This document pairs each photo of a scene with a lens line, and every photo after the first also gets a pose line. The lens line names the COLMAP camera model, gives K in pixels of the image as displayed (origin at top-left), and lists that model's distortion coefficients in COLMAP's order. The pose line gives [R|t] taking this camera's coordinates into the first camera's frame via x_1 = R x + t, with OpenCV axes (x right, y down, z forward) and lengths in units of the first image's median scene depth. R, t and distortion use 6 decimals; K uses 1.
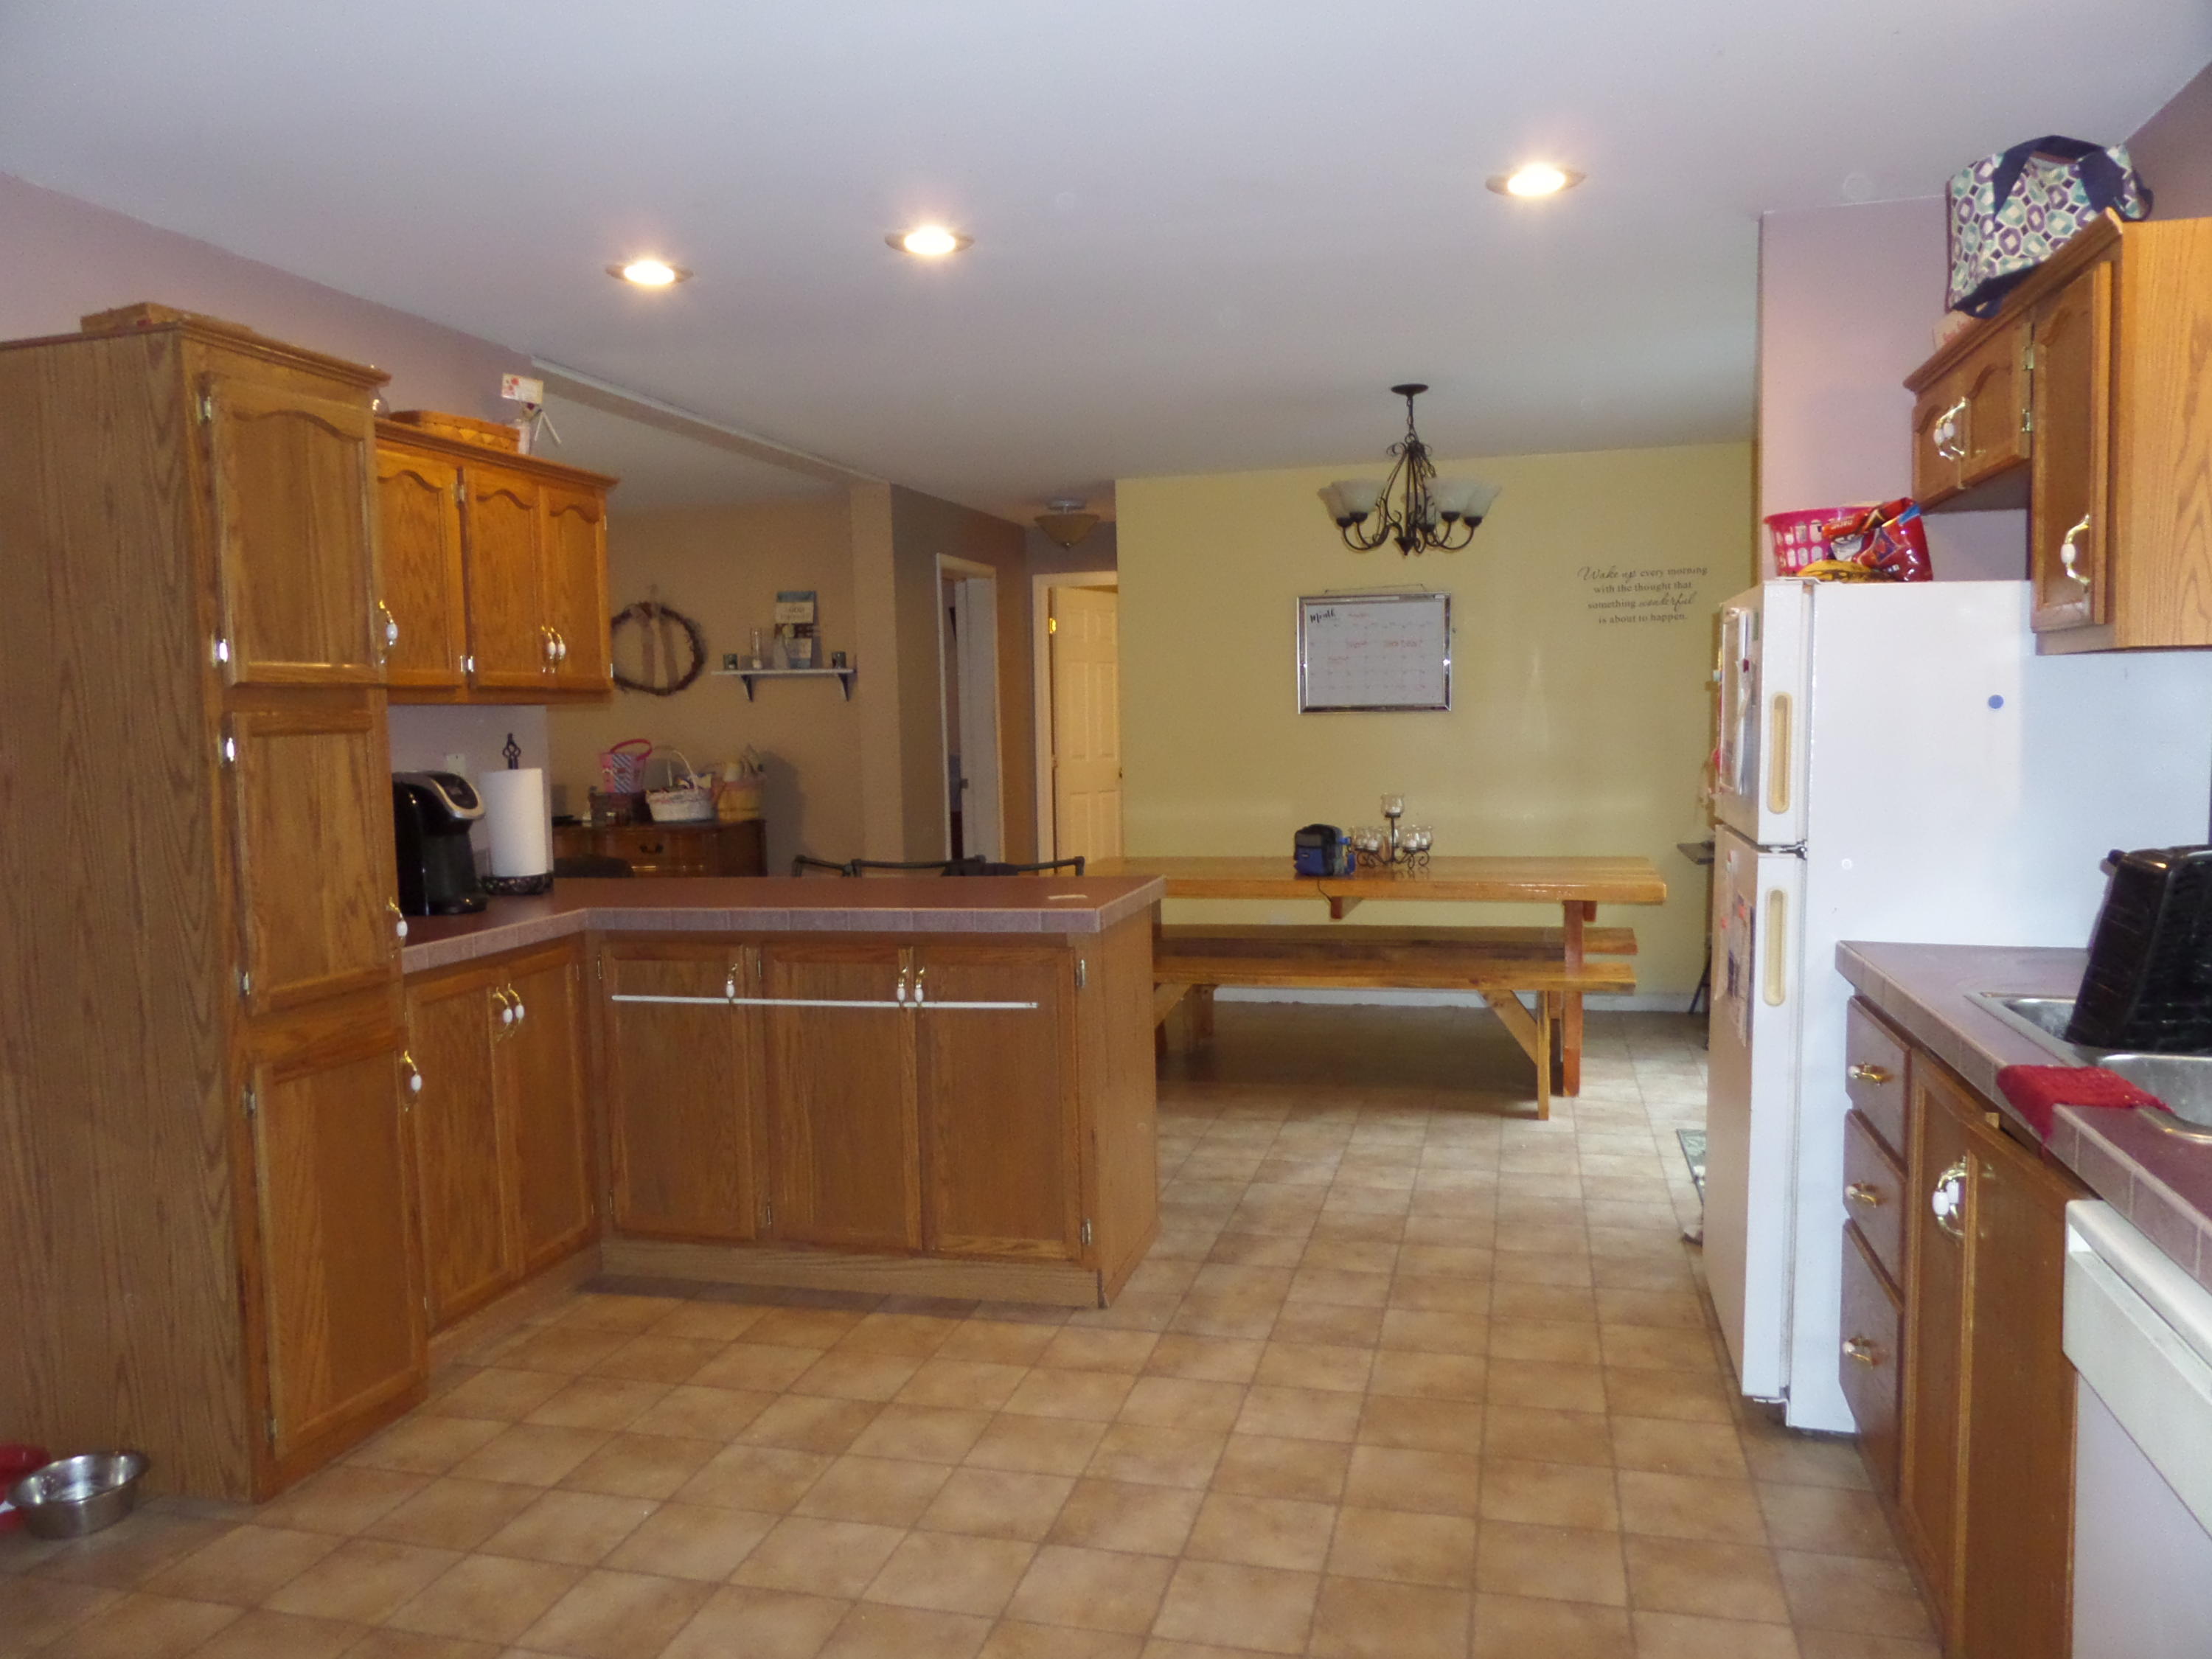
lens RADIAL K [[1585.1, 0, 1107.9], [0, 1585.1, 837.6], [0, 0, 1]] dist [-0.029026, -0.004134]
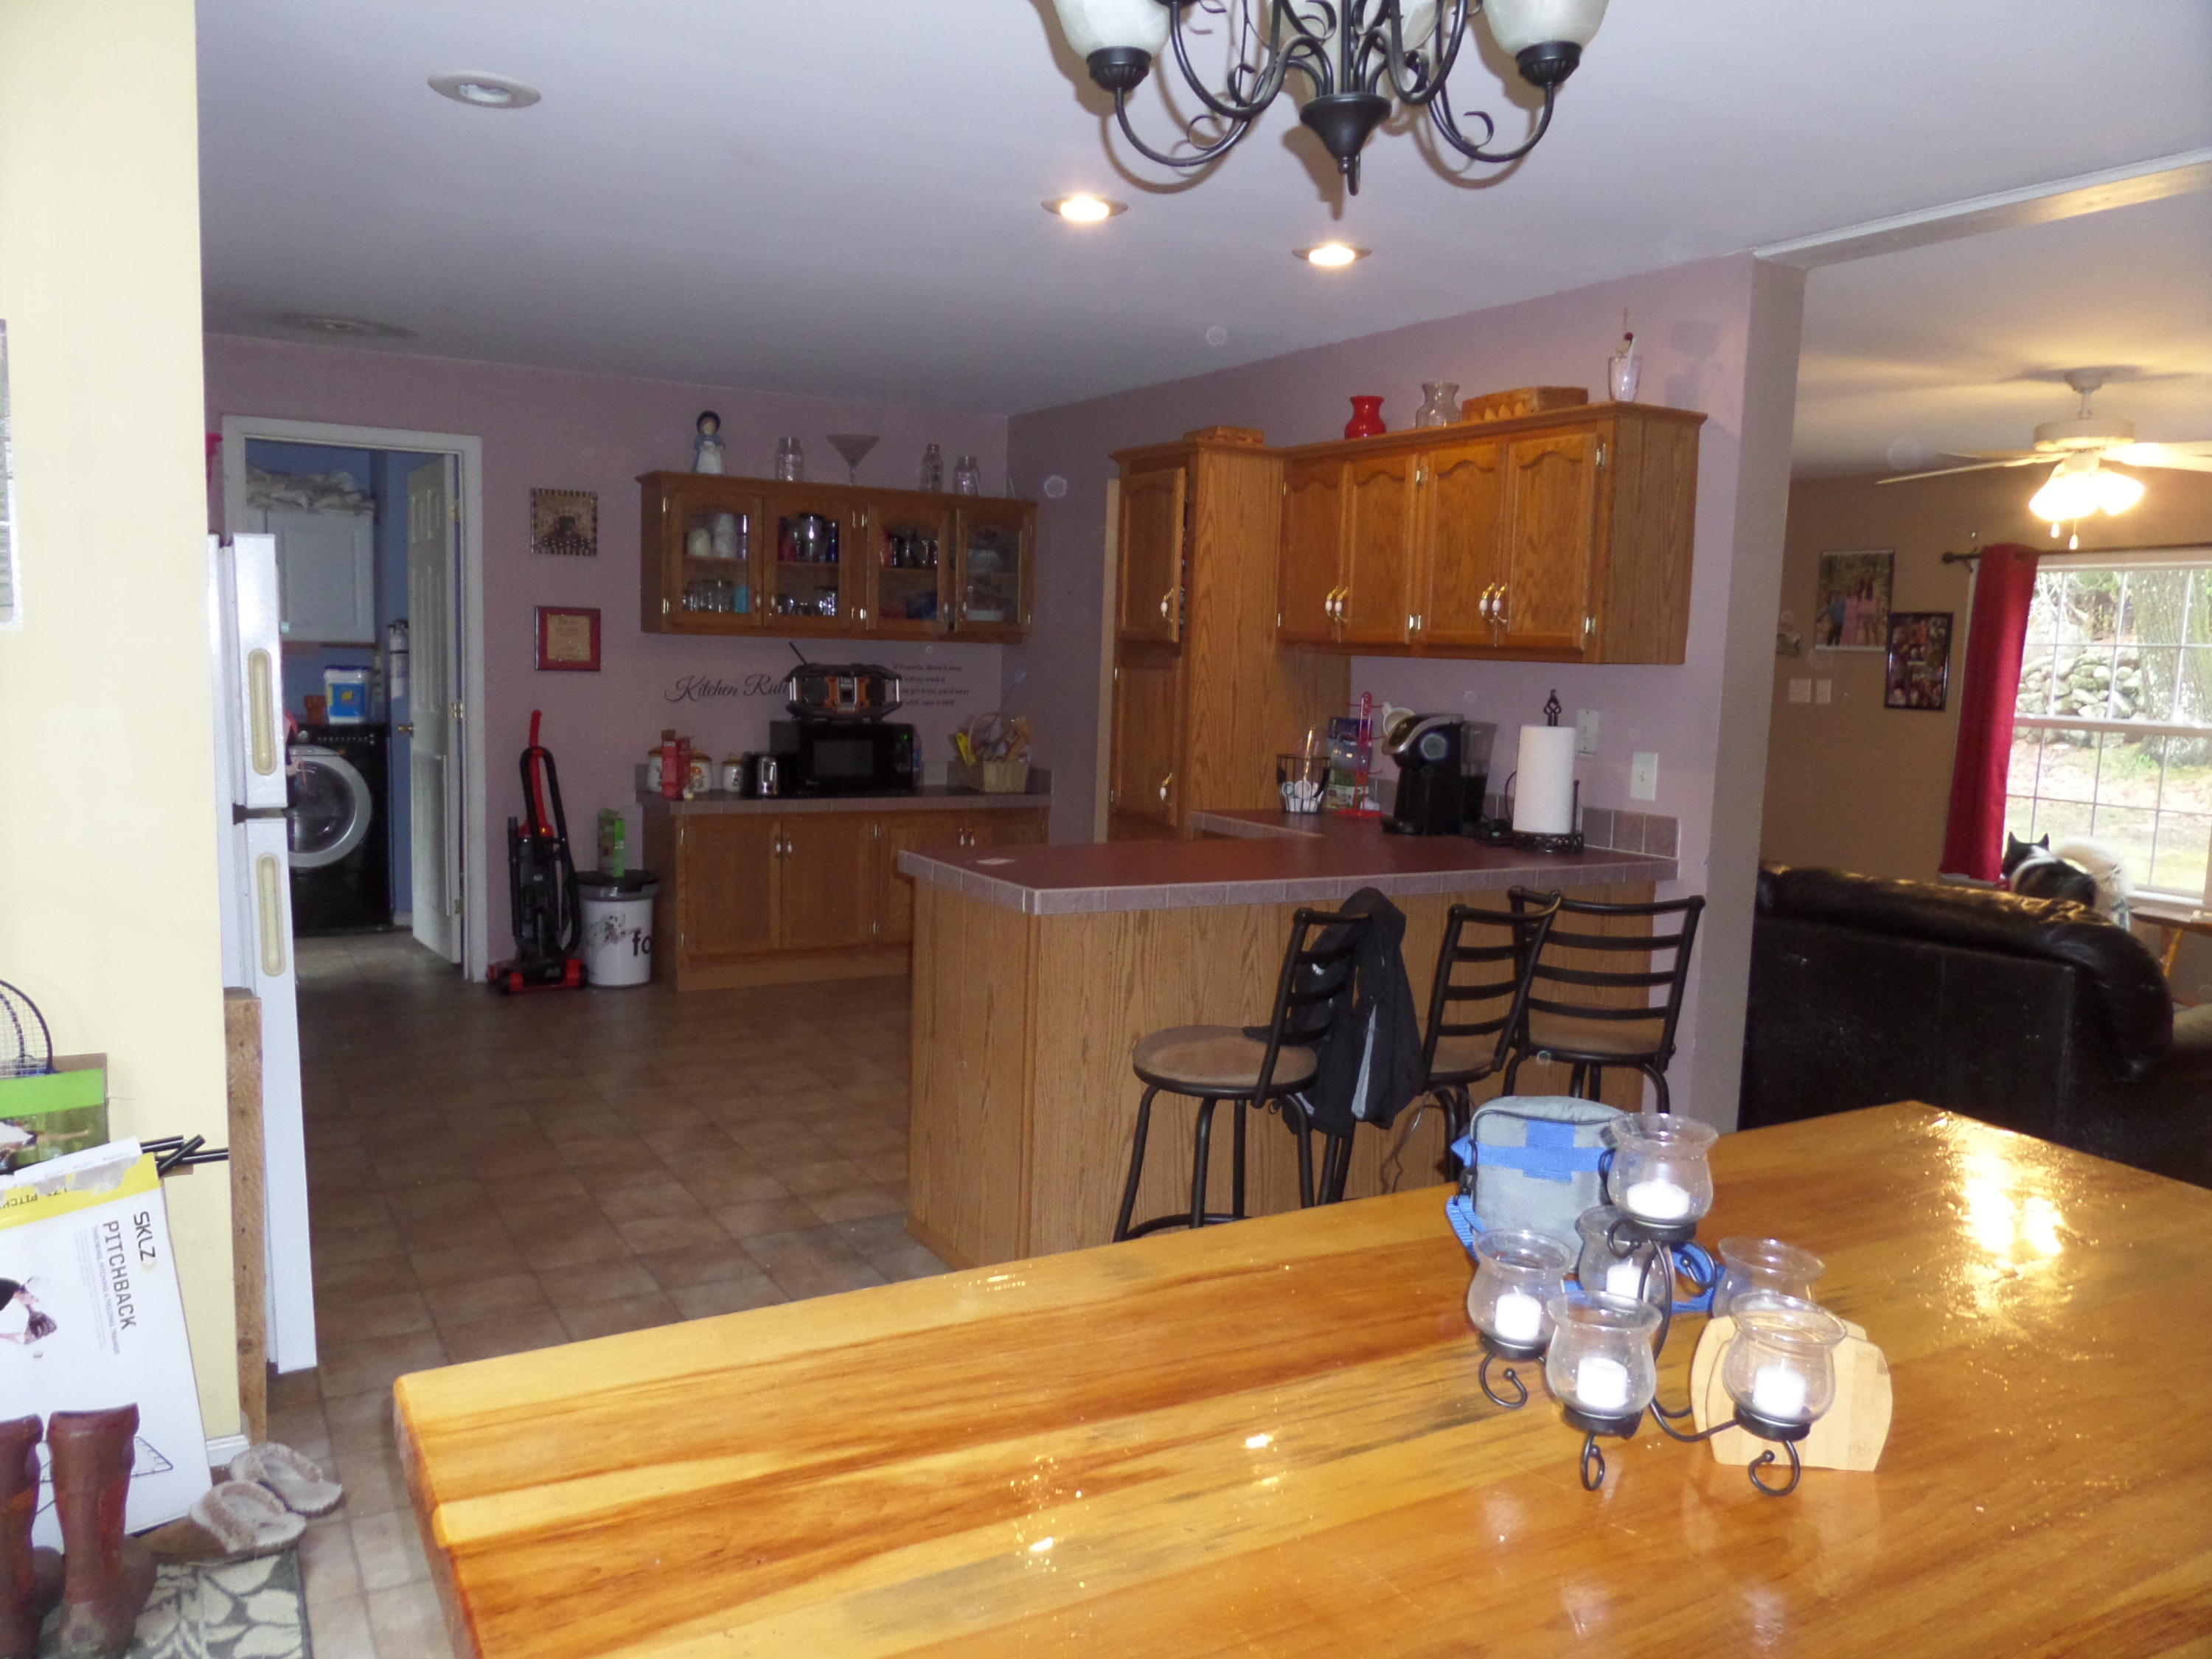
lens RADIAL K [[1585.1, 0, 1107.9], [0, 1585.1, 837.6], [0, 0, 1]] dist [-0.029026, -0.004134]
pose [[-0.702437, 0.087179, -0.706386, 0.657618], [-0.068576, 0.979563, 0.189086, -0.177852], [0.708434, 0.181262, -0.682103, 1.846543]]
